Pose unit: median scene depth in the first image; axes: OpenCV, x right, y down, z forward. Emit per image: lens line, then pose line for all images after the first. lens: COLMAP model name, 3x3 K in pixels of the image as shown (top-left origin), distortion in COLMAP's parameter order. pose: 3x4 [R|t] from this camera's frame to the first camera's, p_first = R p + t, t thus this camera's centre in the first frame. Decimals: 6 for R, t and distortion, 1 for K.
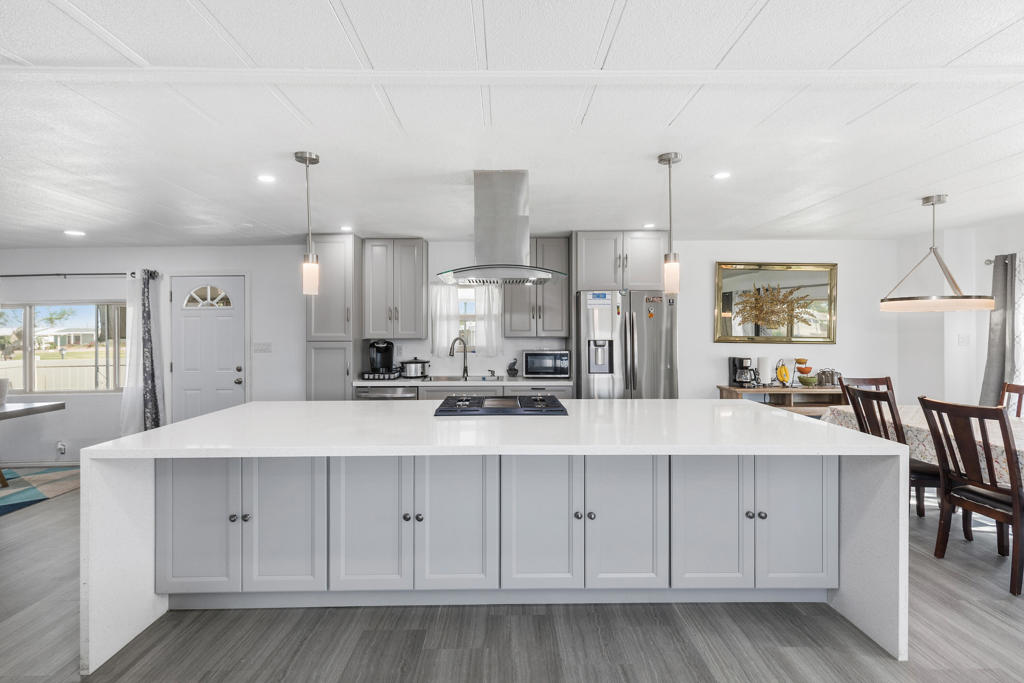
lens RADIAL K [[471.2, 0, 510.0], [0, 471.2, 330.3], [0, 0, 1]] dist [-0.015275, 0.000271]
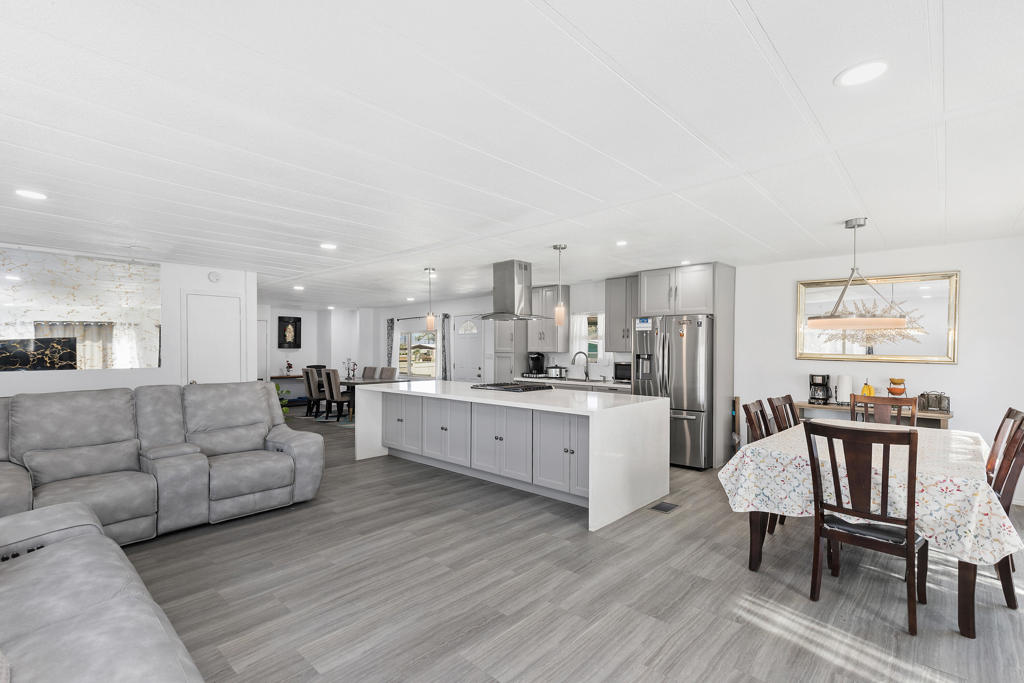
lens RADIAL K [[471.2, 0, 510.0], [0, 471.2, 330.3], [0, 0, 1]] dist [-0.015275, 0.000271]
pose [[0.745364, -0.016874, -0.666444, 0.708844], [-0.001277, 0.999642, -0.026740, -0.012560], [0.666656, 0.020782, 0.745076, -0.243830]]
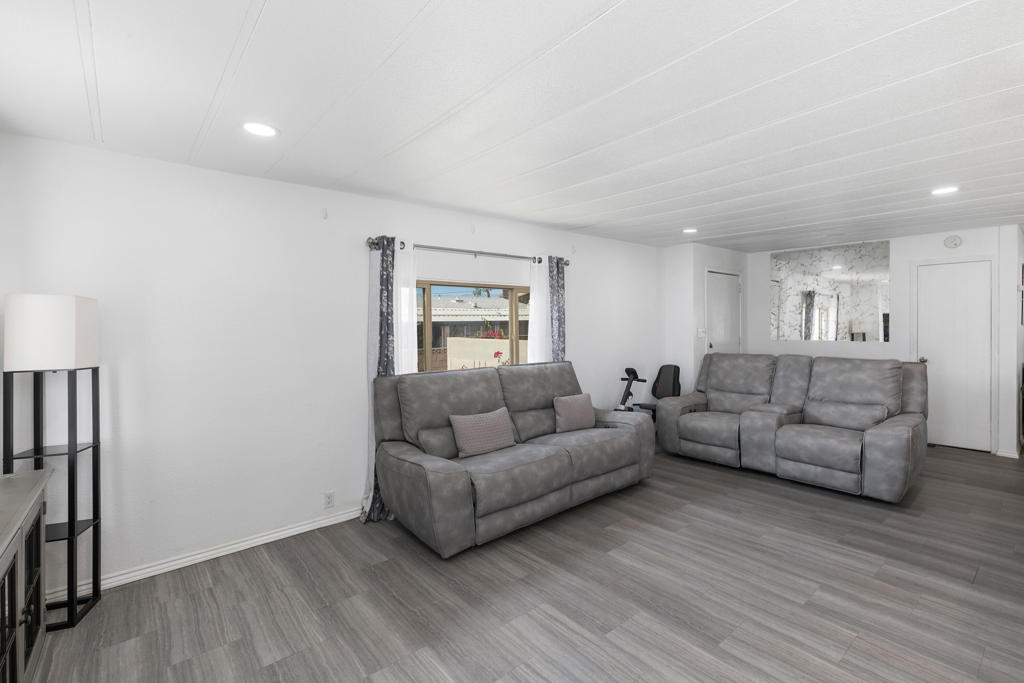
lens RADIAL K [[471.2, 0, 510.0], [0, 471.2, 330.3], [0, 0, 1]] dist [-0.015275, 0.000271]
pose [[-0.766421, 0.020897, -0.641998, 0.769412], [0.012434, 0.999766, 0.017698, -0.012275], [0.642218, 0.005581, -0.766502, 0.312908]]
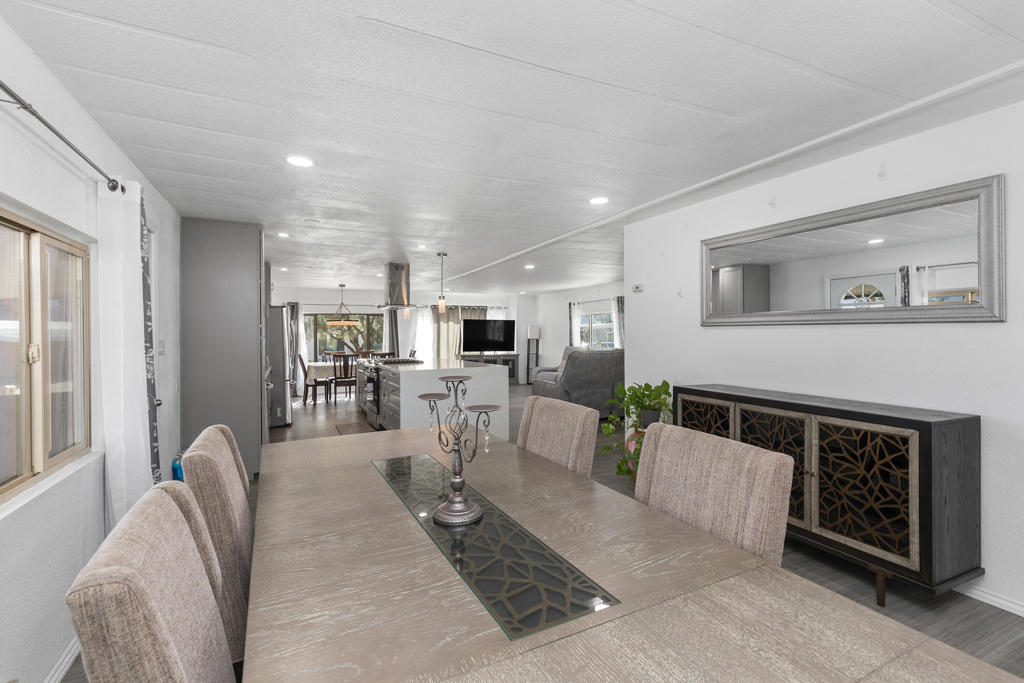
lens RADIAL K [[471.2, 0, 510.0], [0, 471.2, 330.3], [0, 0, 1]] dist [-0.015275, 0.000271]
pose [[-0.439241, 0.002885, 0.898365, -1.385584], [0.000383, 0.999995, -0.003024, -0.000362], [-0.898369, -0.000984, -0.439240, 0.854631]]
